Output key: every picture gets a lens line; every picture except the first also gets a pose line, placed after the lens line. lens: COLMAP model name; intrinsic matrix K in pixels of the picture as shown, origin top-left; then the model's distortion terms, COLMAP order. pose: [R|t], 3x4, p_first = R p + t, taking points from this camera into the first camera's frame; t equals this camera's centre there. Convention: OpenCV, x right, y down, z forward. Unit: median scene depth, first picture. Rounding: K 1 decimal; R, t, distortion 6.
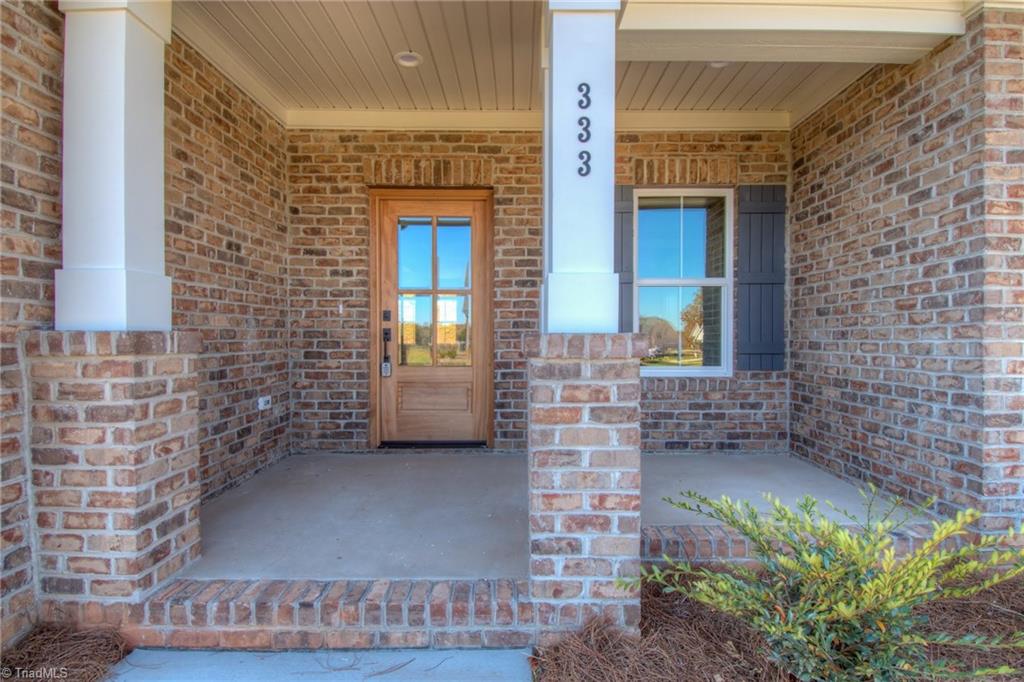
lens RADIAL K [[559.6, 0, 515.5], [0, 559.6, 332.2], [0, 0, 1]] dist [0.002902, 0.000995]
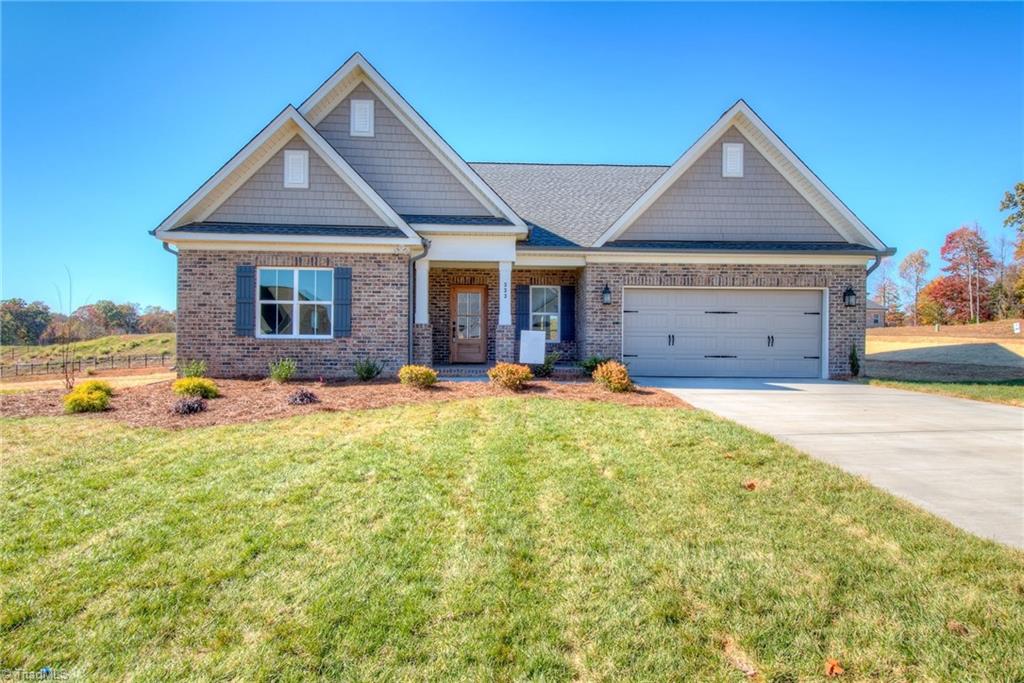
lens RADIAL K [[559.6, 0, 515.5], [0, 559.6, 332.7], [0, 0, 1]] dist [0.002902, 0.000995]
pose [[0.999427, 0.009053, 0.032612, 0.019689], [-0.008126, 0.999562, -0.028455, 0.119831], [-0.032855, 0.028174, 0.999063, -2.351514]]
